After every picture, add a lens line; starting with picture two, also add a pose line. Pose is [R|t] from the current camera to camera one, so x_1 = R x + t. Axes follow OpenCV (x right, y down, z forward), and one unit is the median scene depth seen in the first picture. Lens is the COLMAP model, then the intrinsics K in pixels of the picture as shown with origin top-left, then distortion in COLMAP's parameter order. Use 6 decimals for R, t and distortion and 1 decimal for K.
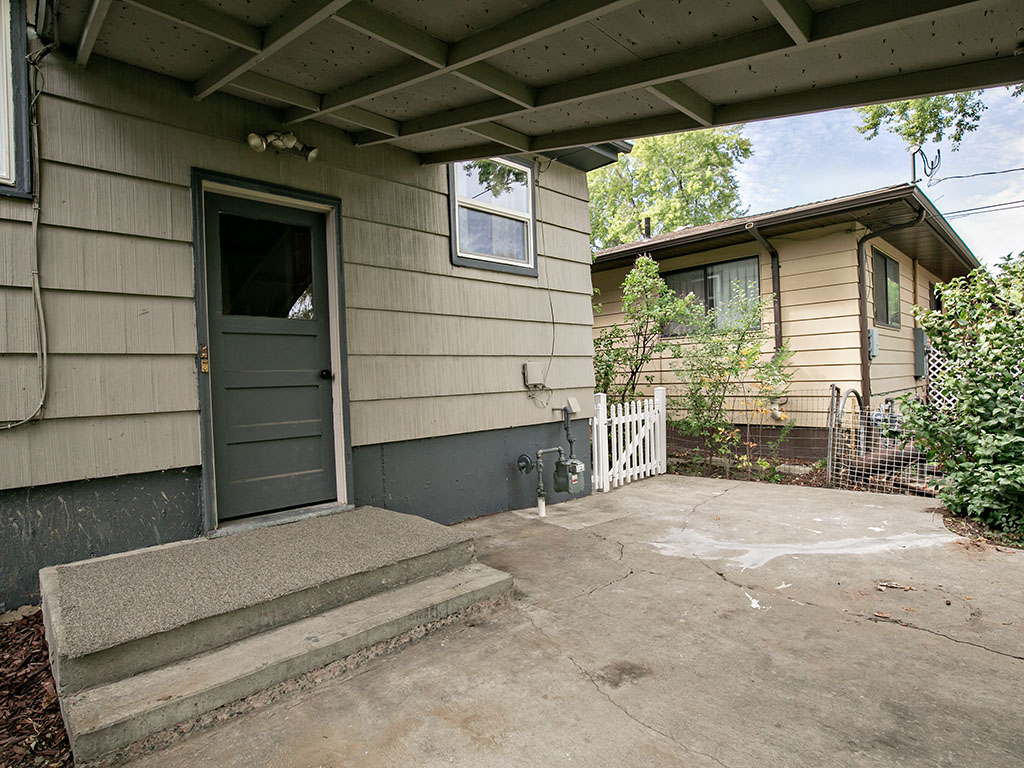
lens RADIAL K [[539.8, 0, 531.8], [0, 539.8, 384.8], [0, 0, 1]] dist [-0.033863, -0.000464]
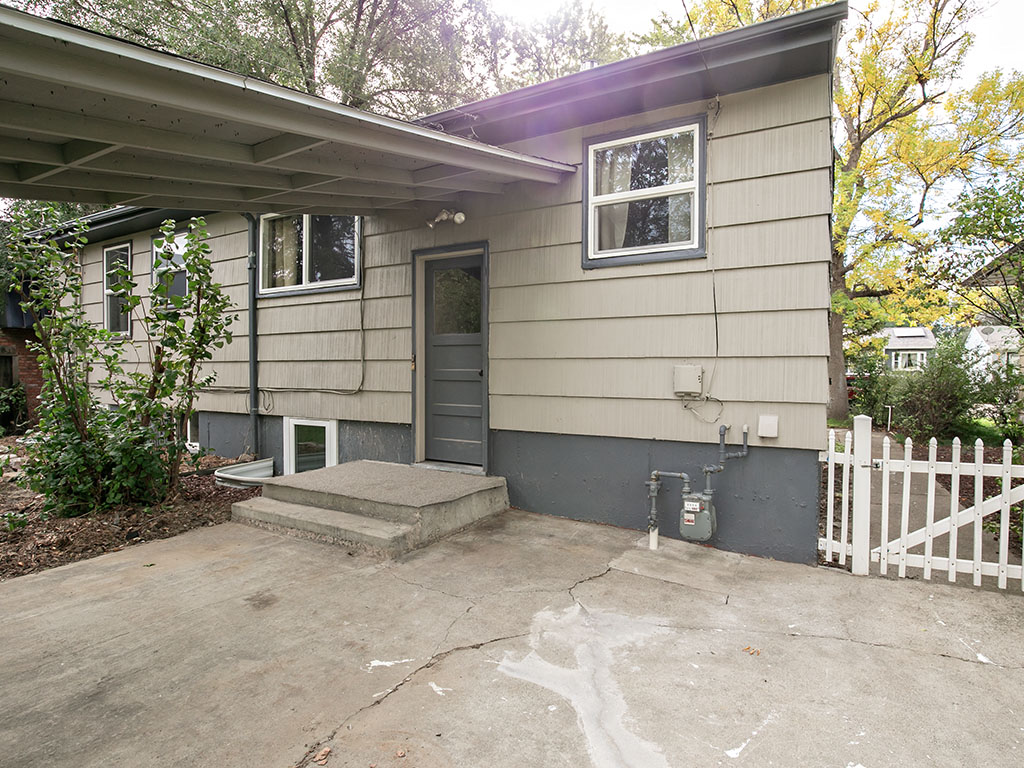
lens RADIAL K [[519.9, 0, 512.0], [0, 519.9, 384.0], [0, 0, 1]] dist [-0.027754, 0.000734]
pose [[0.281432, 0.056672, -0.957906, 0.965466], [-0.028624, 0.998306, 0.050652, -0.065267], [0.959154, 0.013164, 0.282577, 0.747939]]
